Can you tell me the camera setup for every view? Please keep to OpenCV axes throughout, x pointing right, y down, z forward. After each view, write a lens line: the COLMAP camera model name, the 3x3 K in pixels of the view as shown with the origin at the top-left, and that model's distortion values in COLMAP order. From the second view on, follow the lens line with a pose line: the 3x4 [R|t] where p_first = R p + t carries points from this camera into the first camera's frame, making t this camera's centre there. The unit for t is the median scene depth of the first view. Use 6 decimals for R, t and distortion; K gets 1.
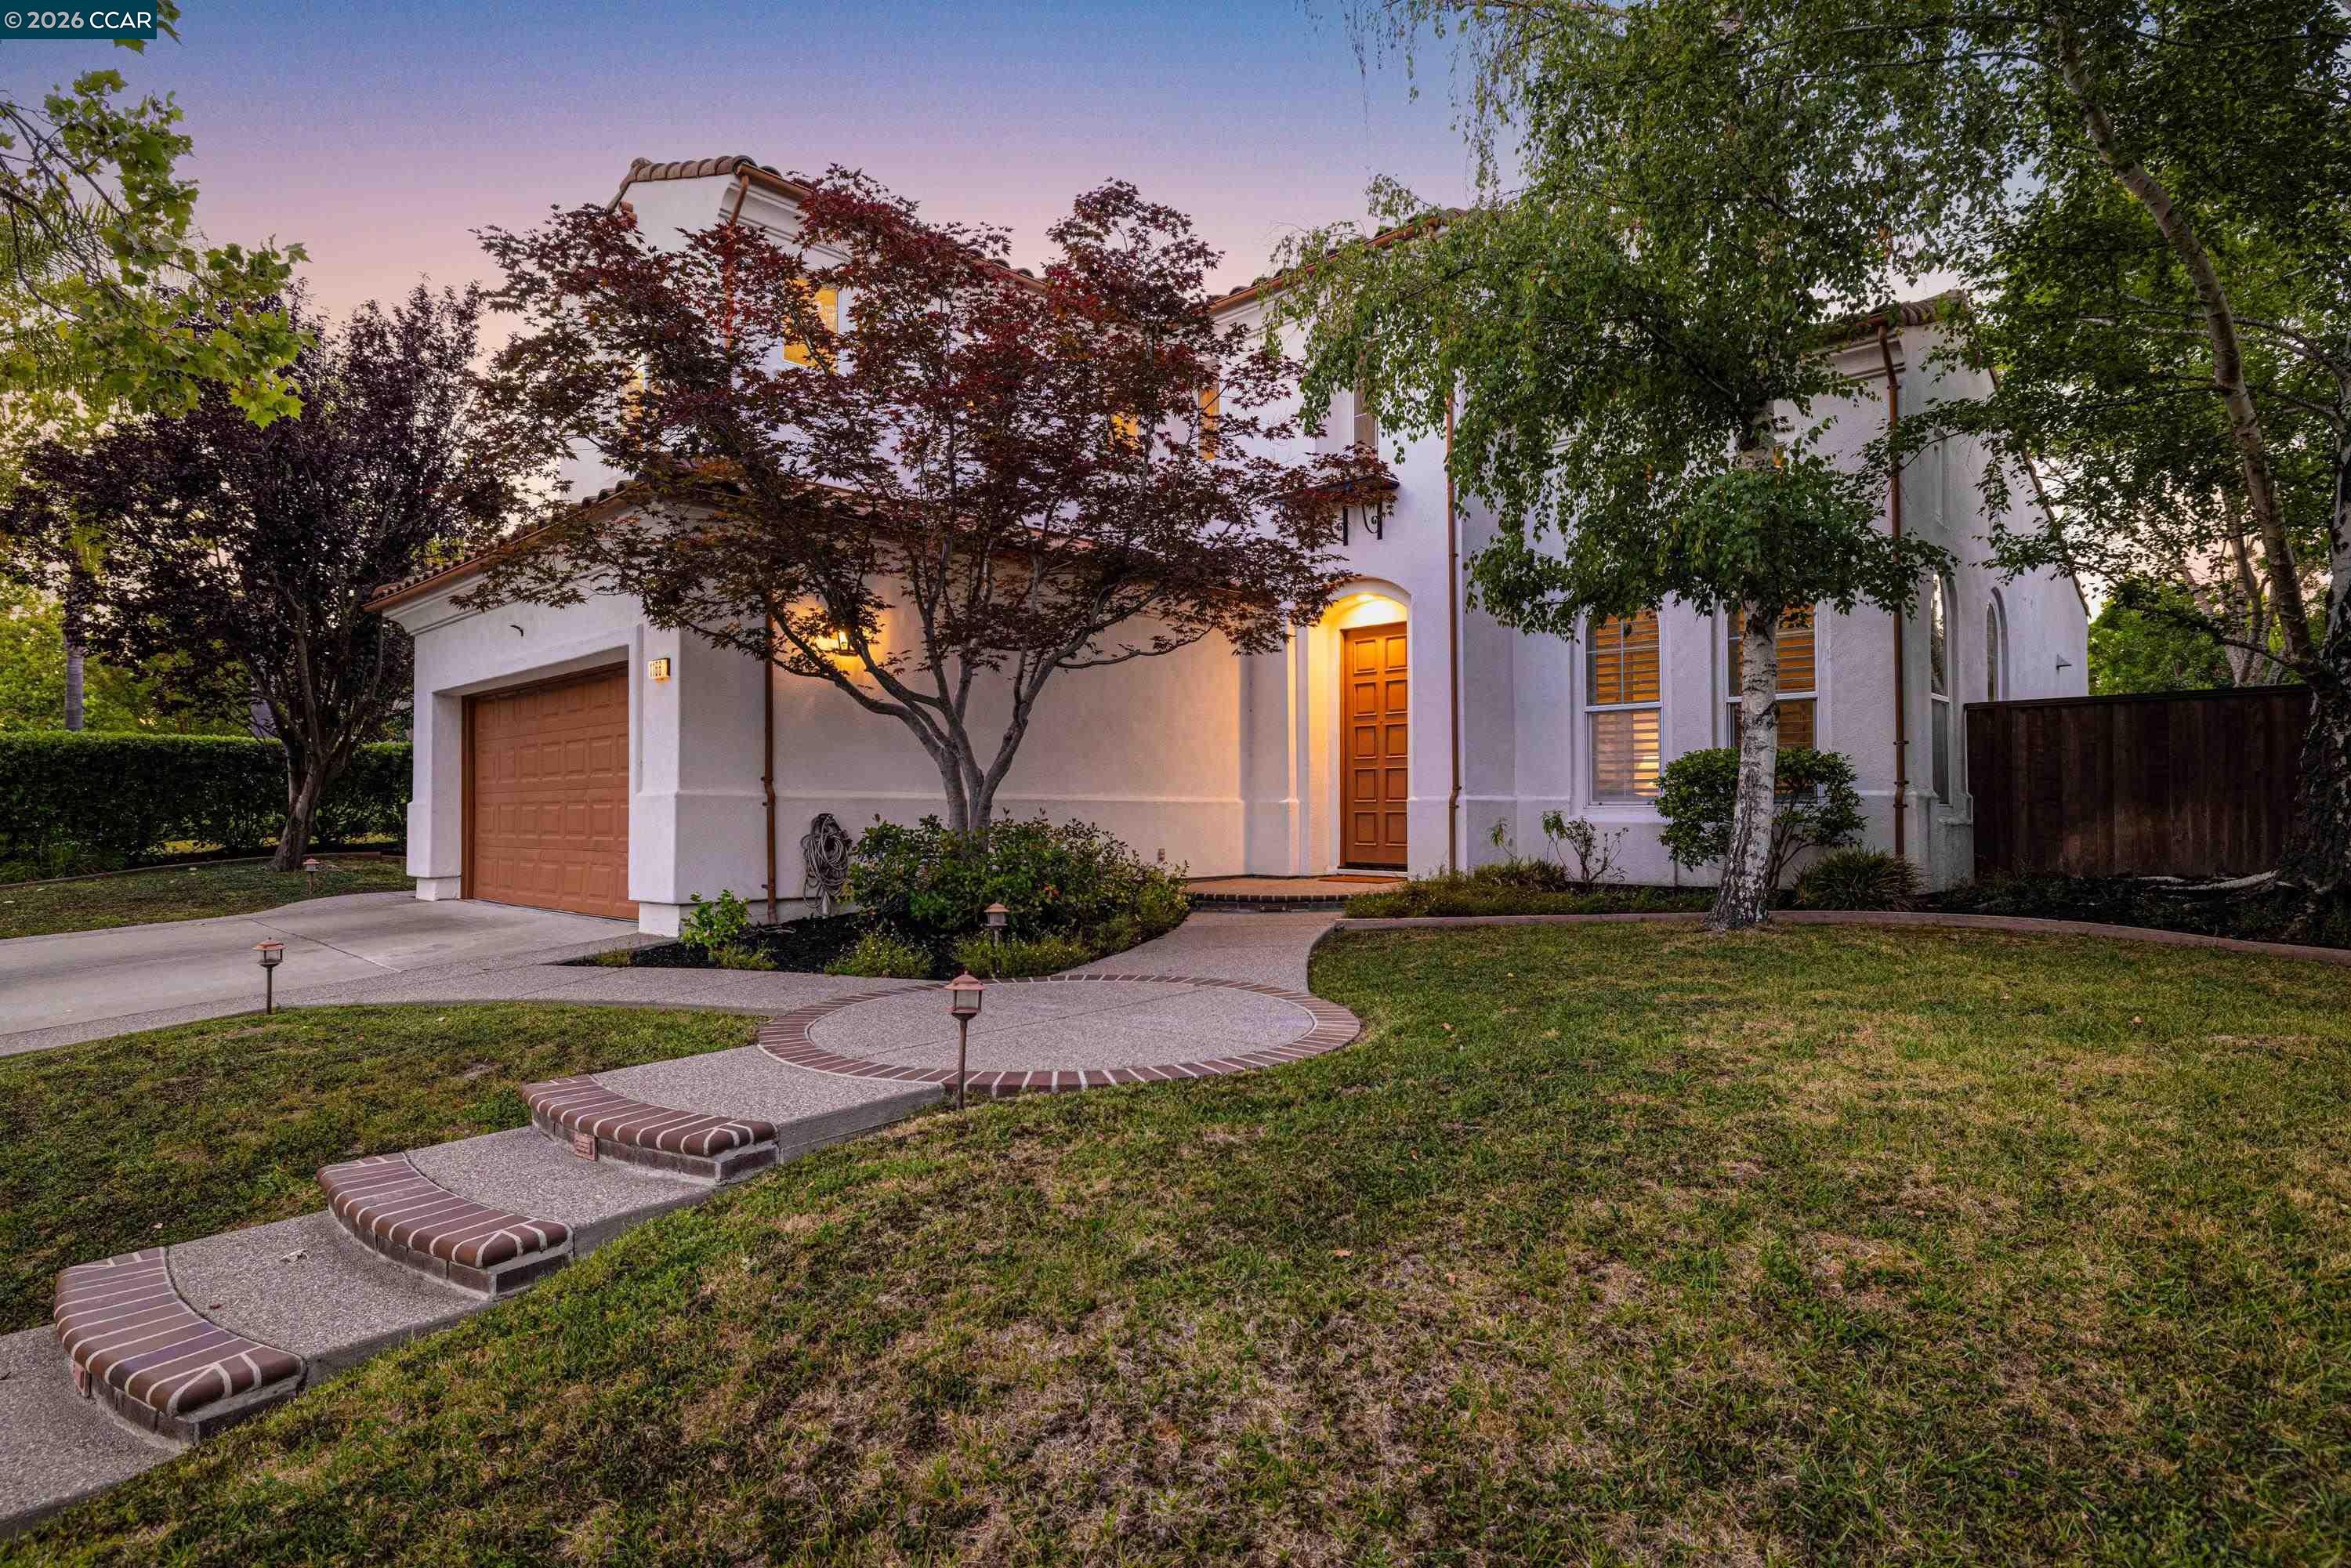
lens RADIAL K [[1271.2, 0, 1174.5], [0, 1271.2, 789.3], [0, 0, 1]] dist [-0.005389, -0.000248]
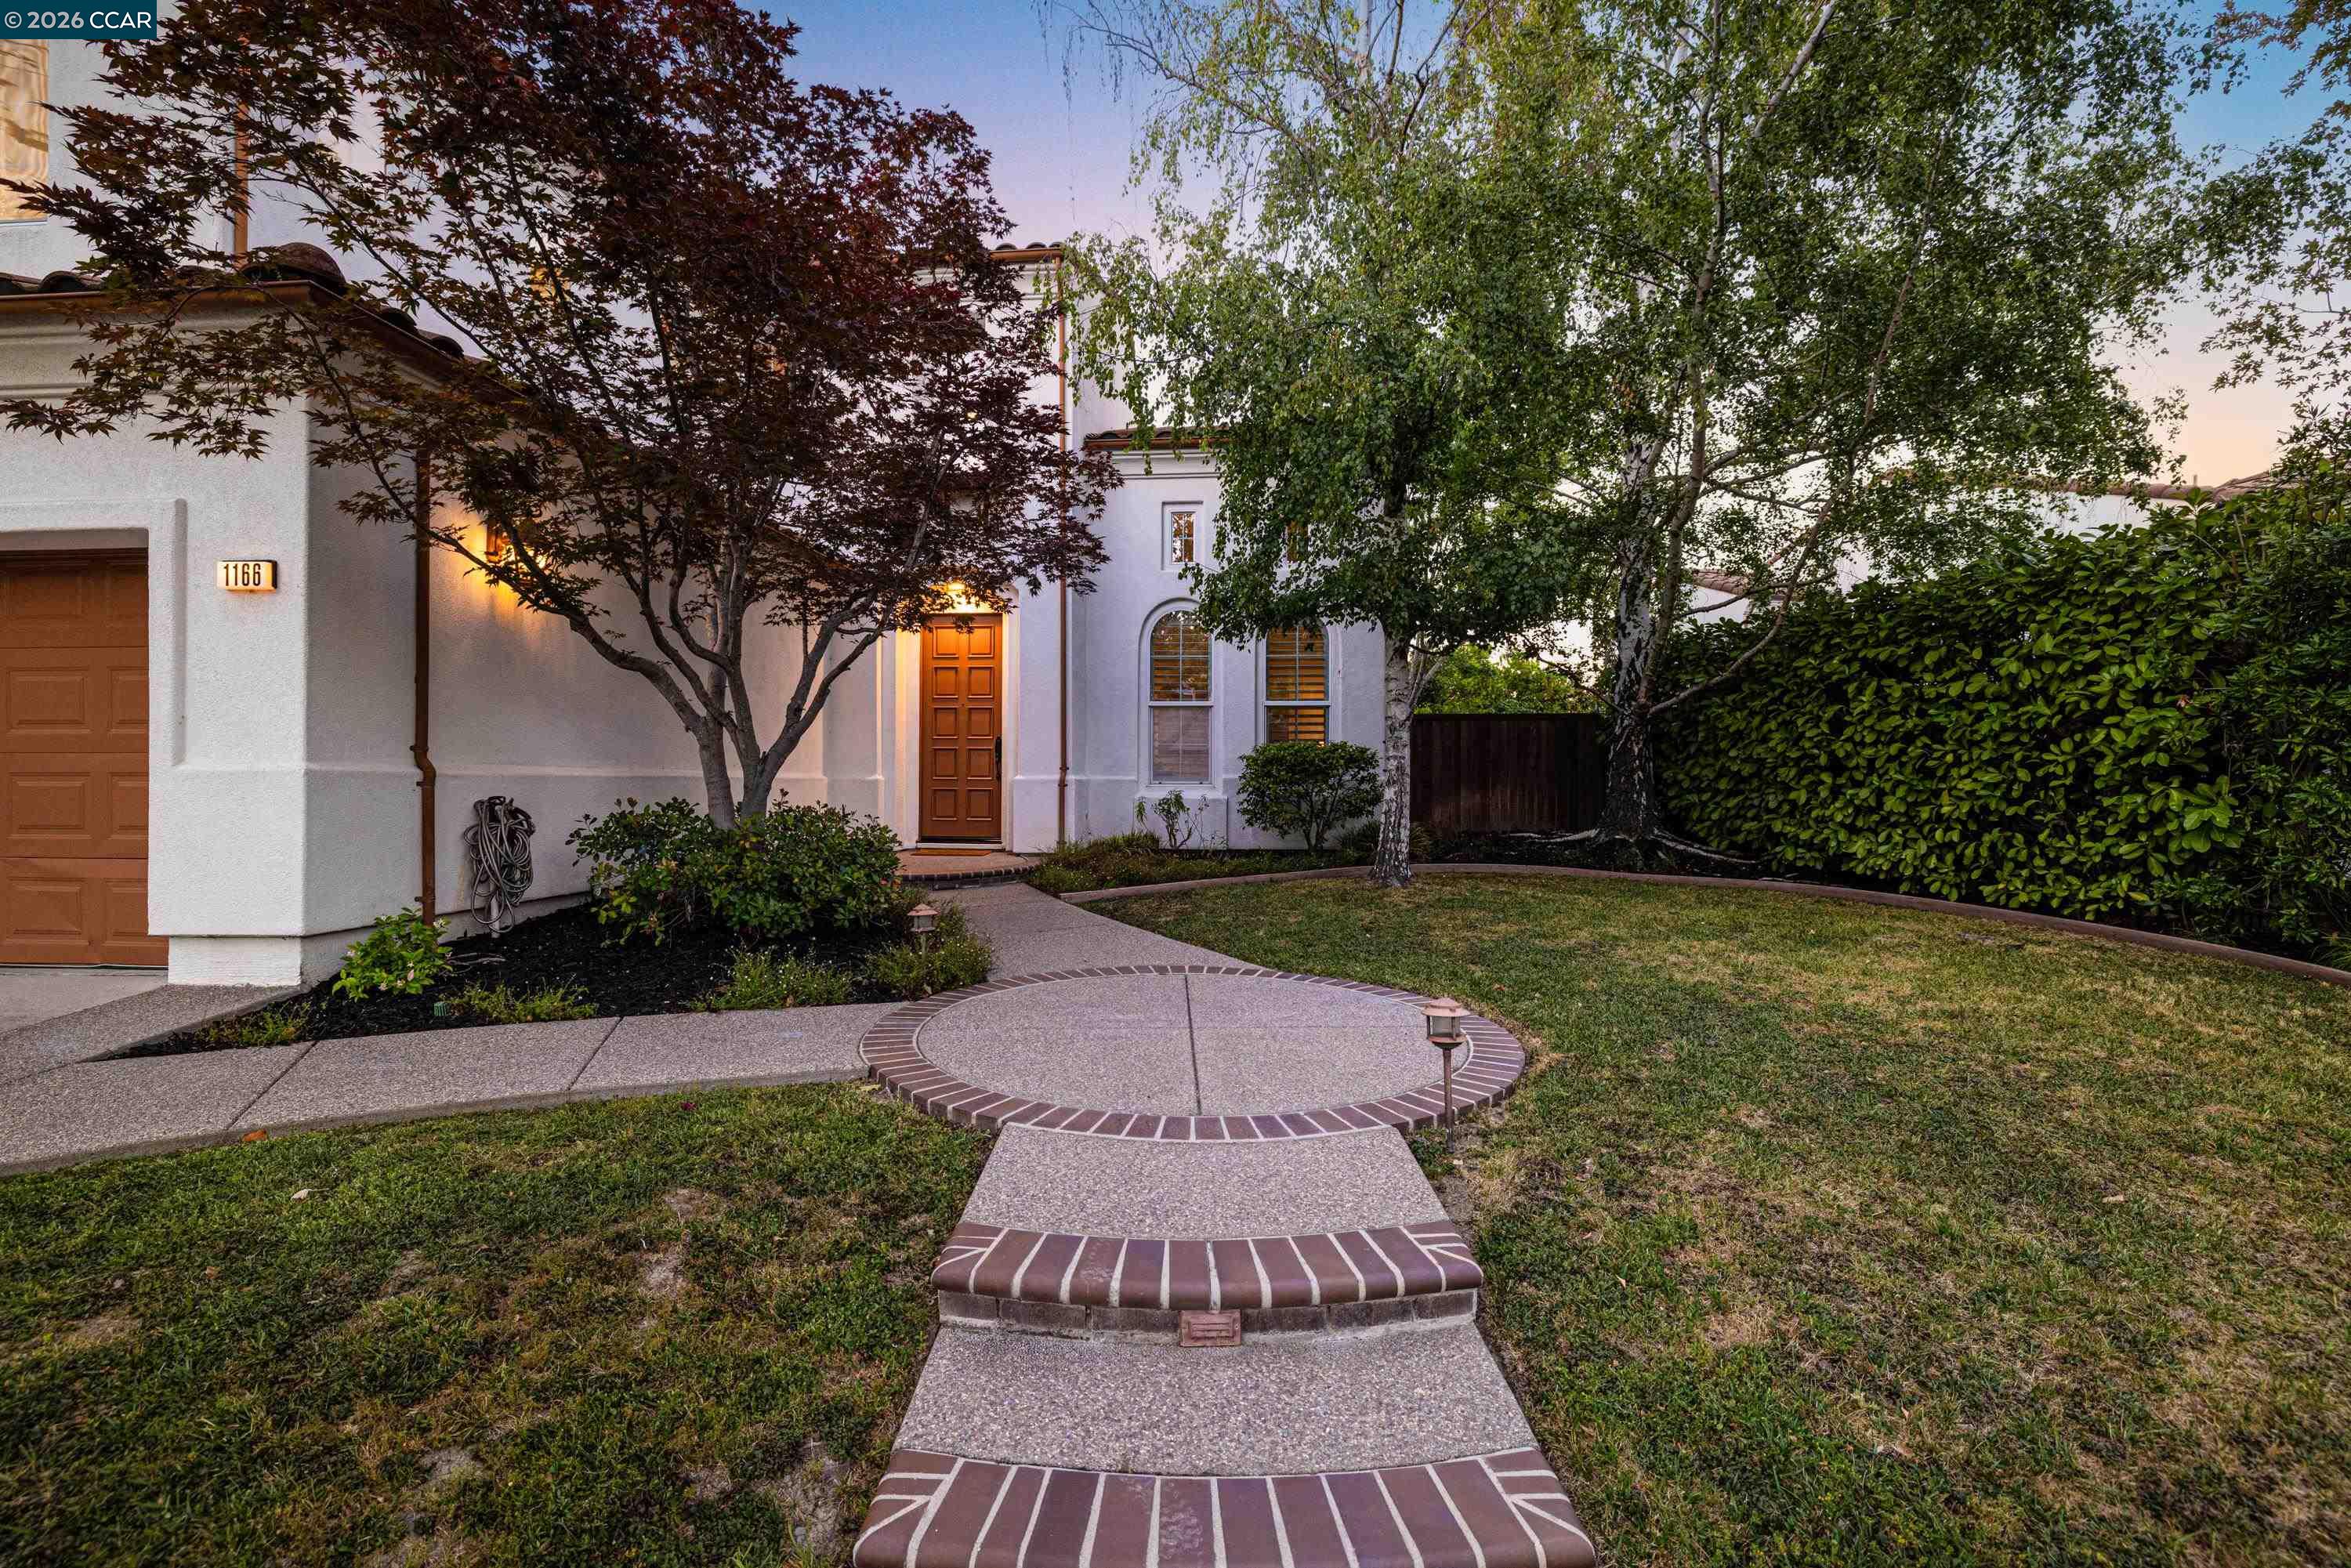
lens RADIAL K [[1067.0, 0, 1169.6], [0, 1067.0, 784.1], [0, 0, 1]] dist [0.010605, 0.000235]
pose [[0.764015, 0.003365, 0.645190, -0.386692], [-0.019647, 0.999644, 0.018052, -0.007459], [-0.644899, -0.026467, 0.763809, 0.268954]]
